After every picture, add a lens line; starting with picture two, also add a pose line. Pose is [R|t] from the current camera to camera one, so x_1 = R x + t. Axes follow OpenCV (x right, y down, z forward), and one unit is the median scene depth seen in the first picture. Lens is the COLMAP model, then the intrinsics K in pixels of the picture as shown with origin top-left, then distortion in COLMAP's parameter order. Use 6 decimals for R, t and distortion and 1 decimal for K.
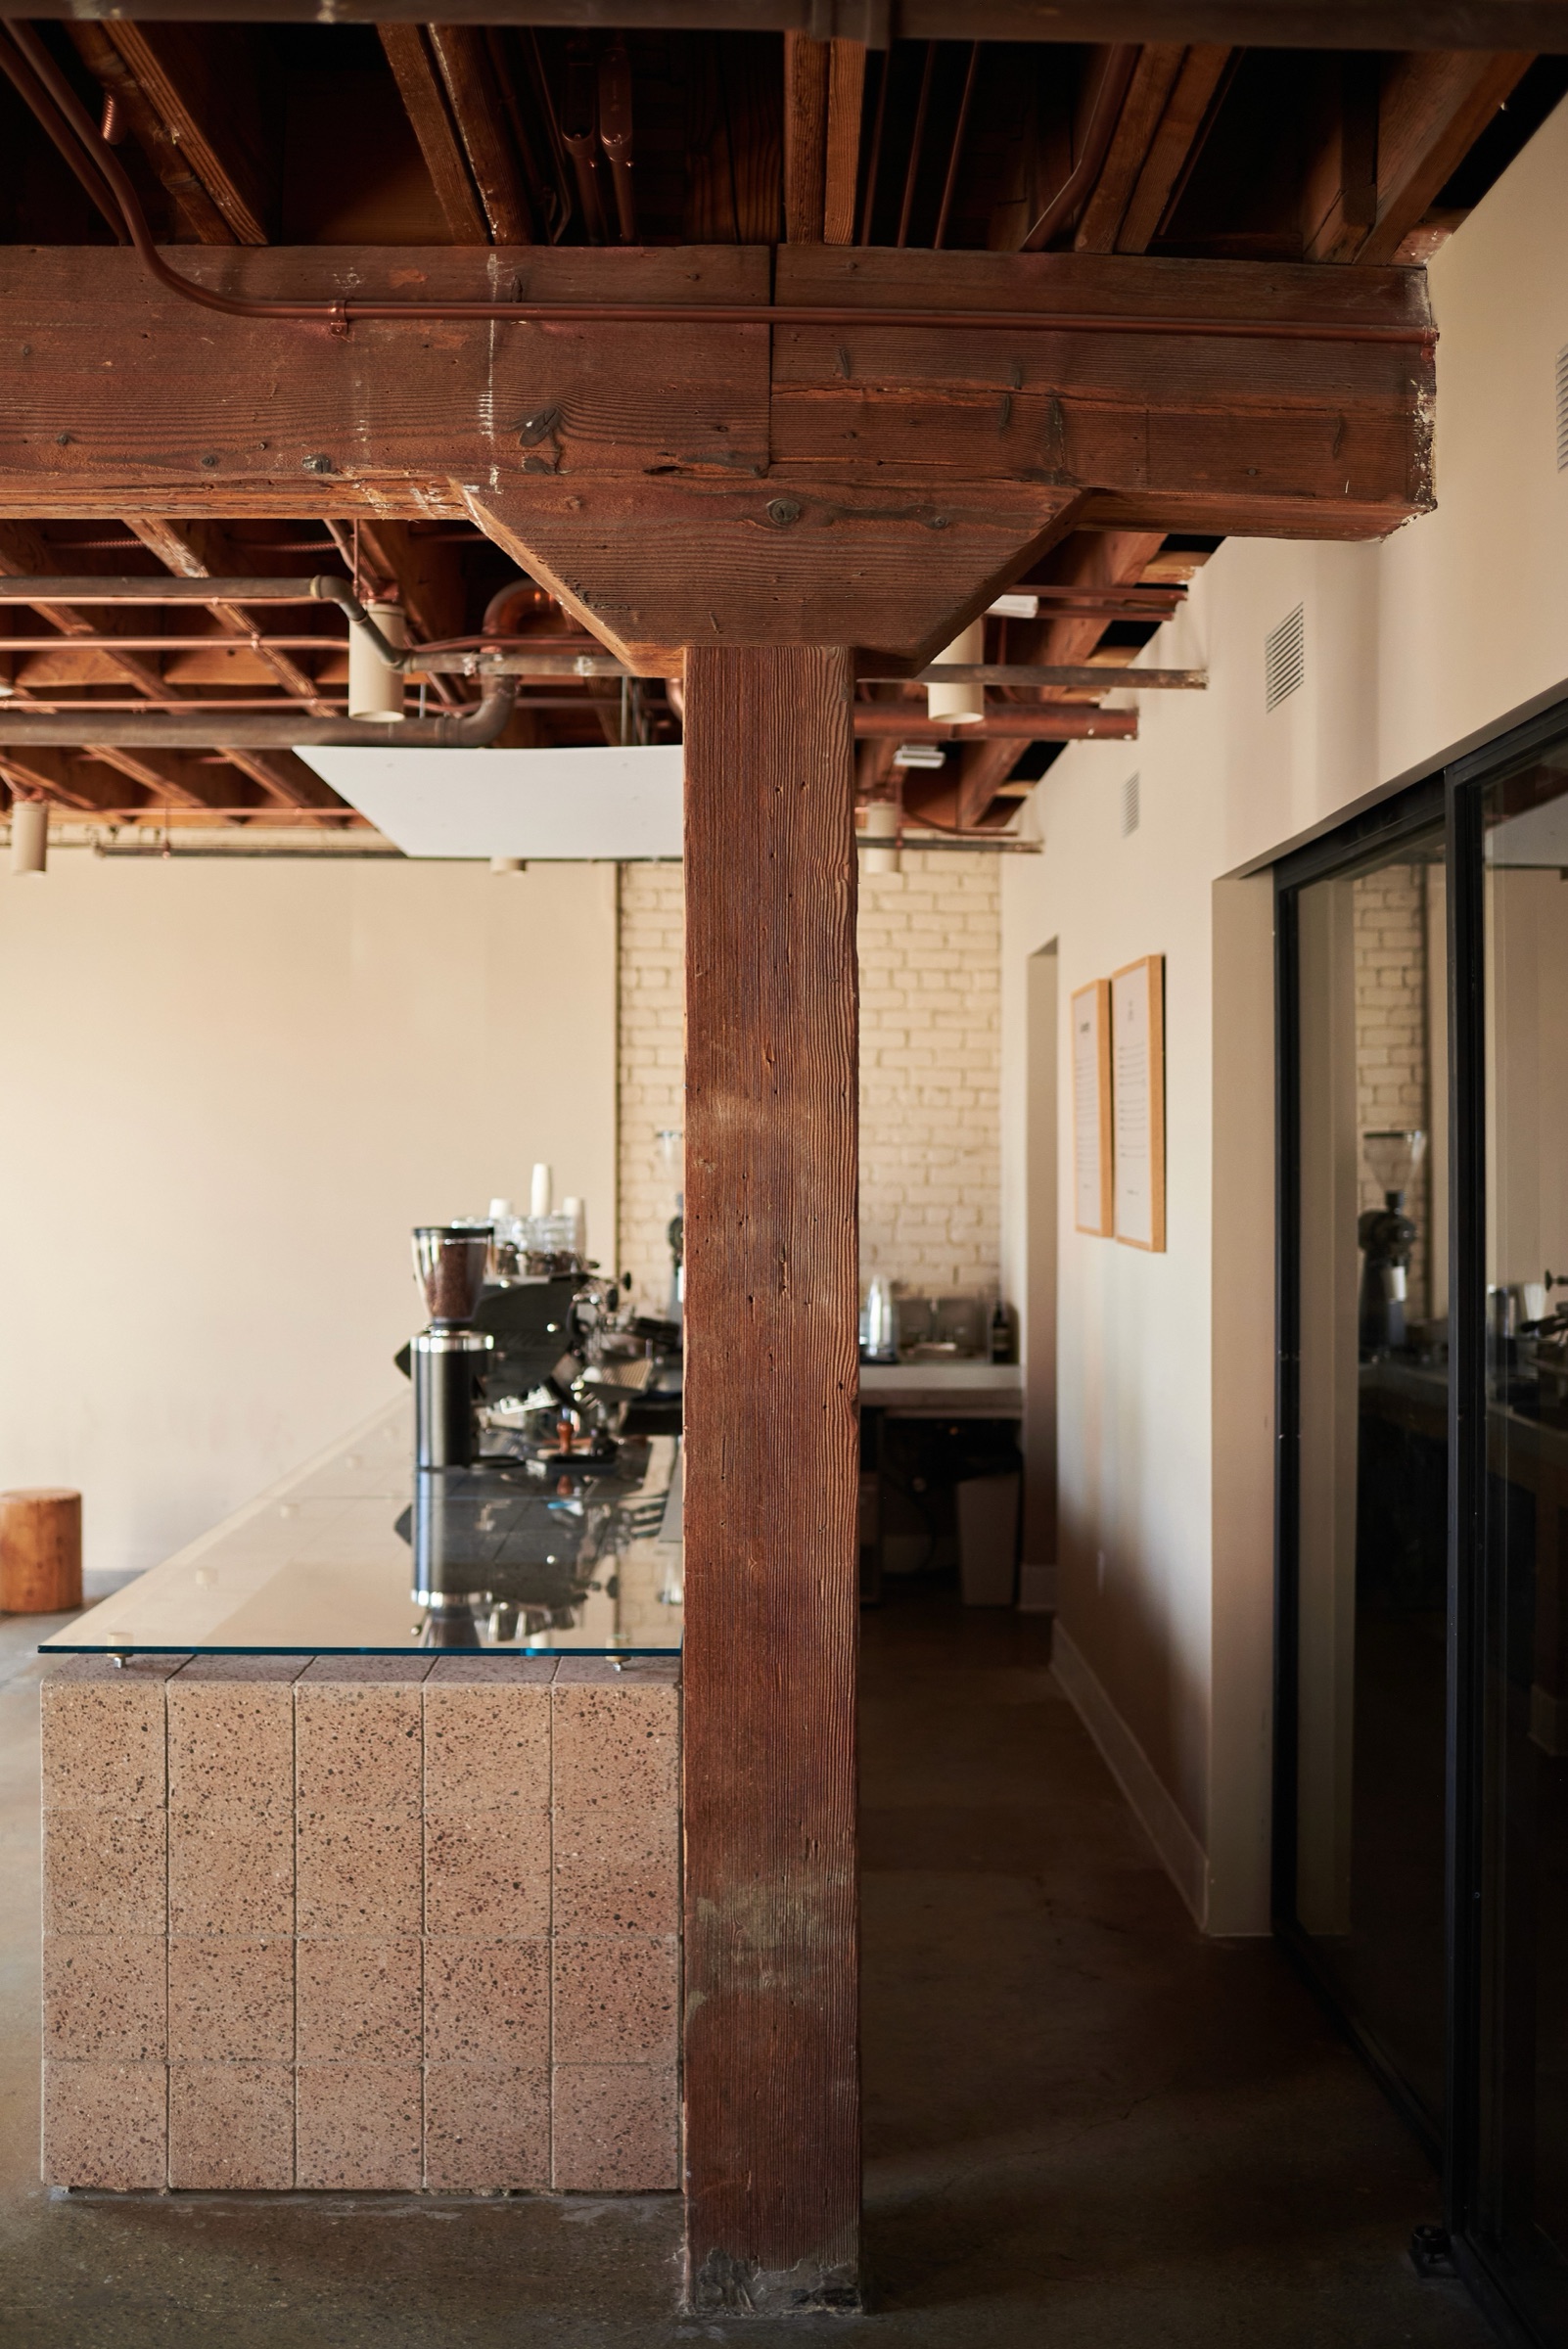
lens RADIAL K [[2419.6, 0, 778.4], [0, 2419.6, 1157.2], [0, 0, 1]] dist [-0.065821, 0.000000]
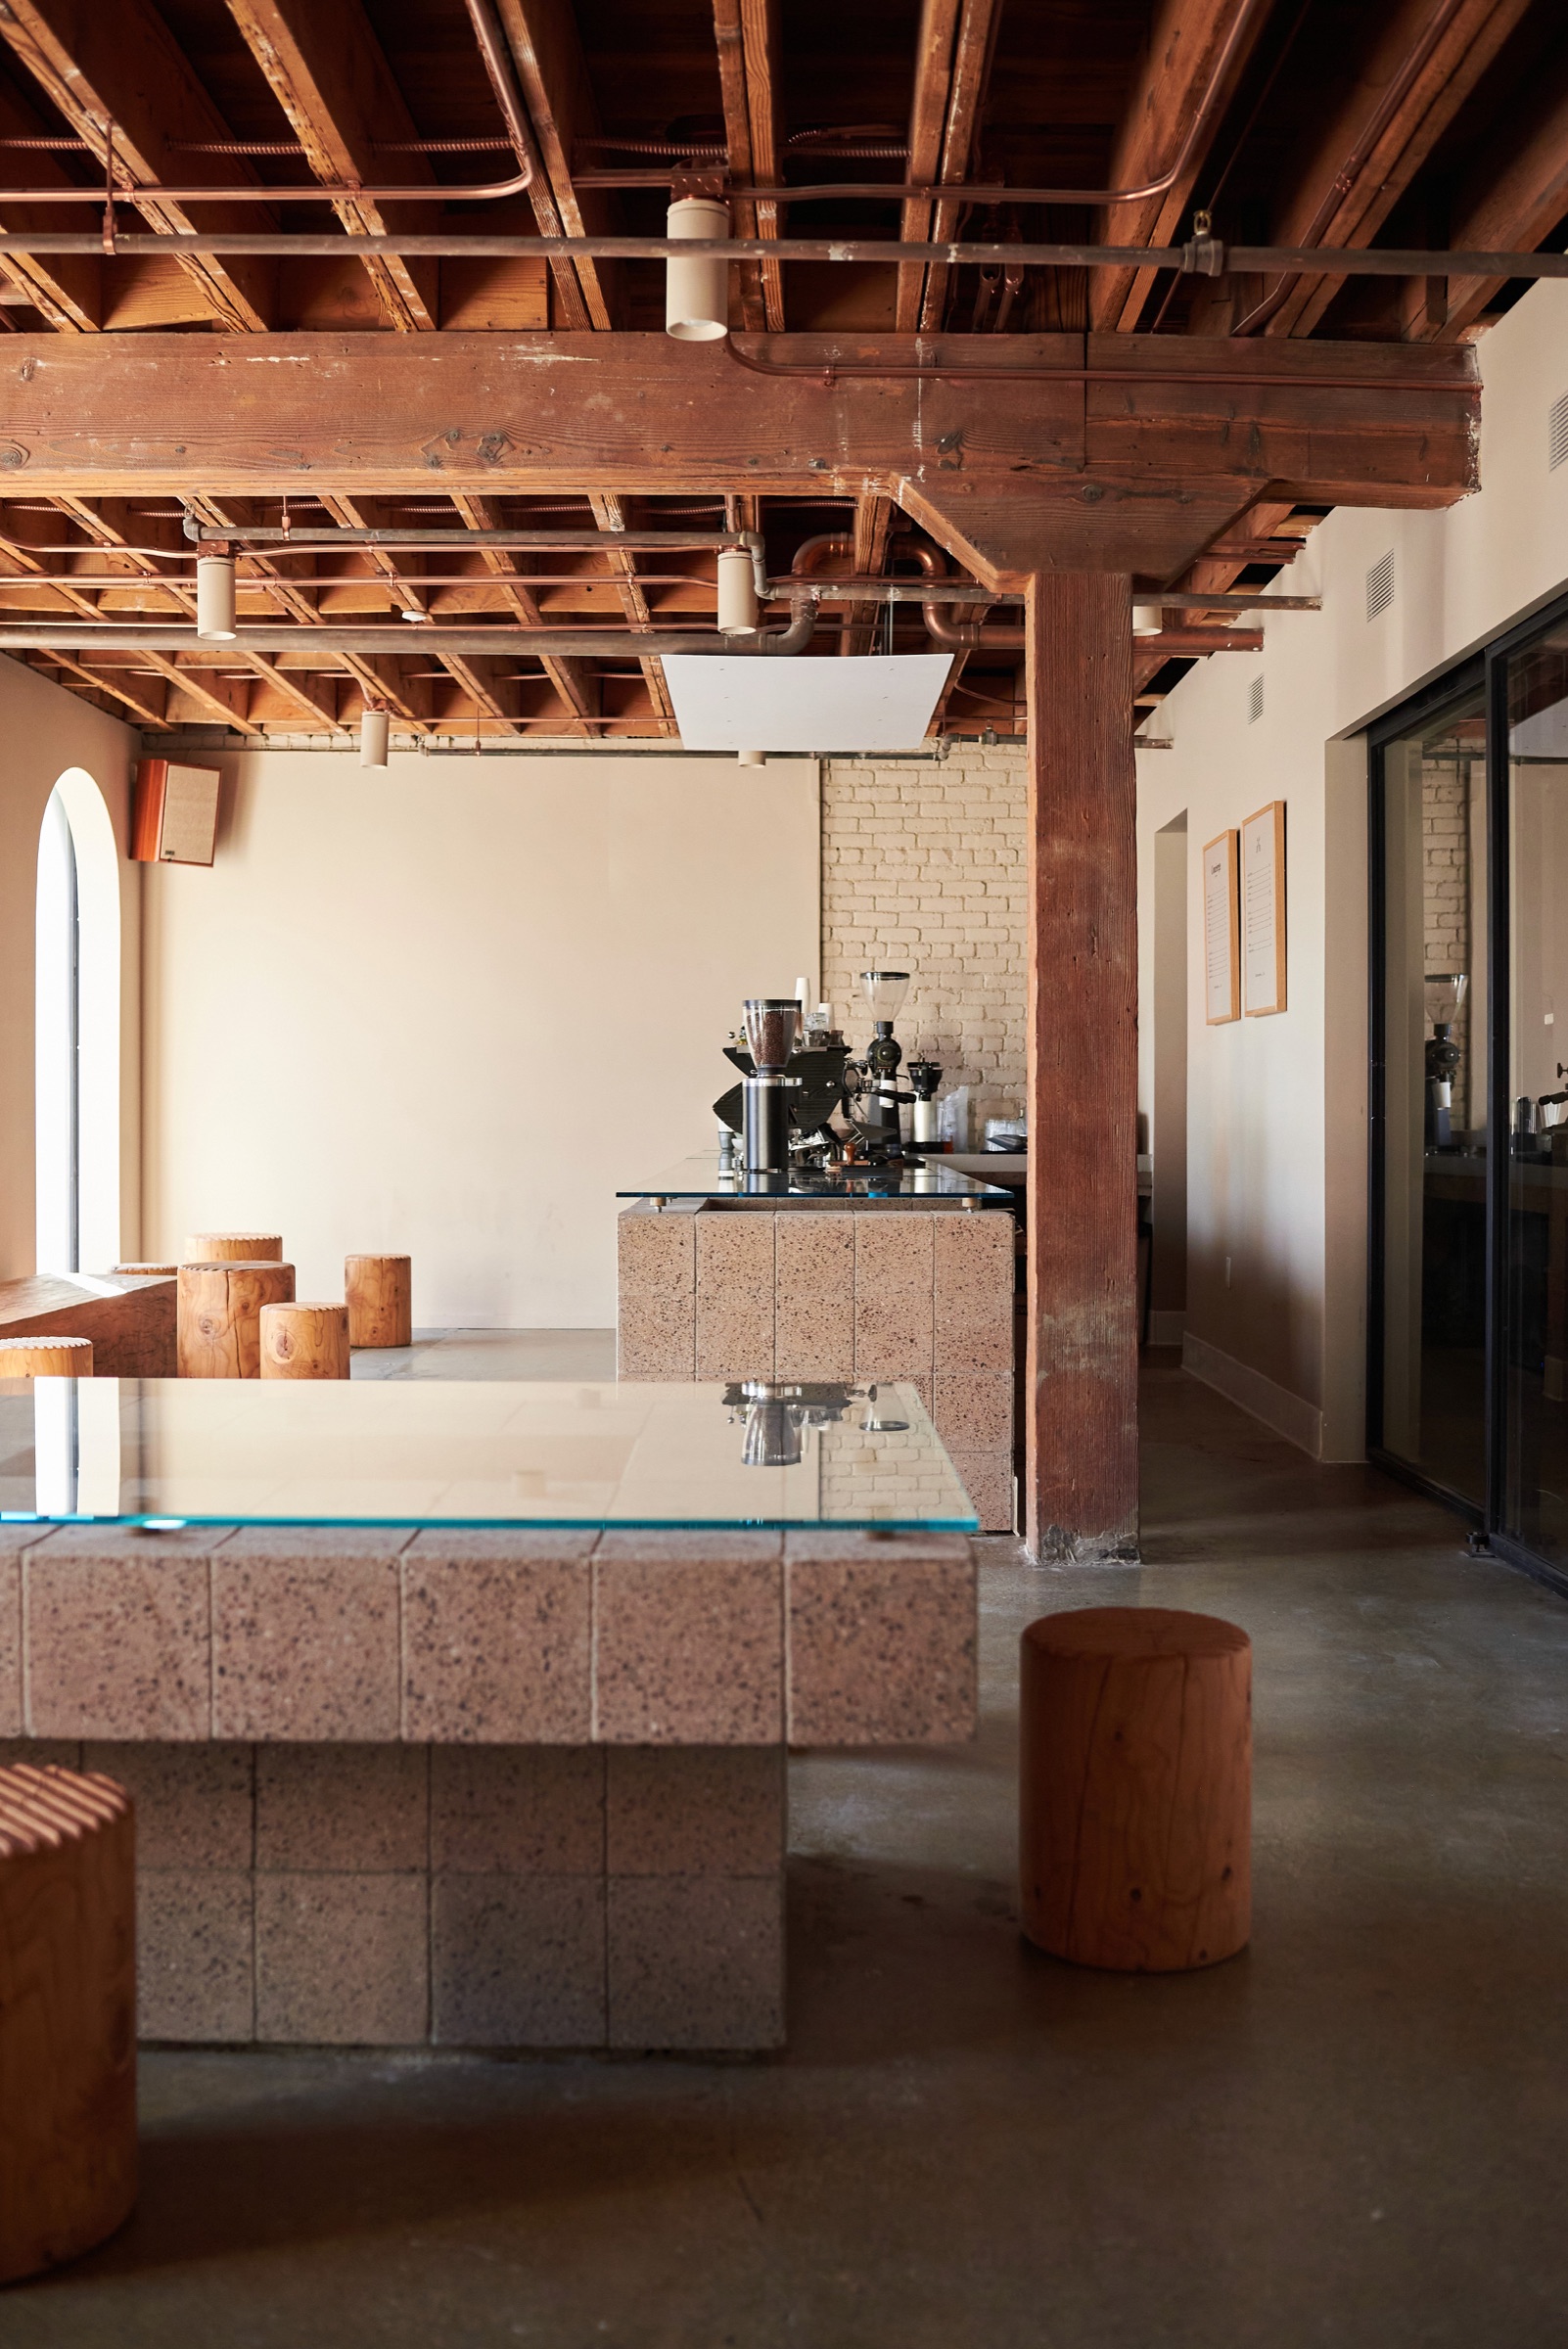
lens RADIAL K [[2419.6, 0, 784.1], [0, 2419.6, 1165.1], [0, 0, 1]] dist [-0.065821, 0.000000]
pose [[0.999935, 0.000006, -0.011381, -0.176616], [0.000211, 0.999818, 0.019082, 0.153825], [0.011379, -0.019083, 0.999753, -0.627443]]
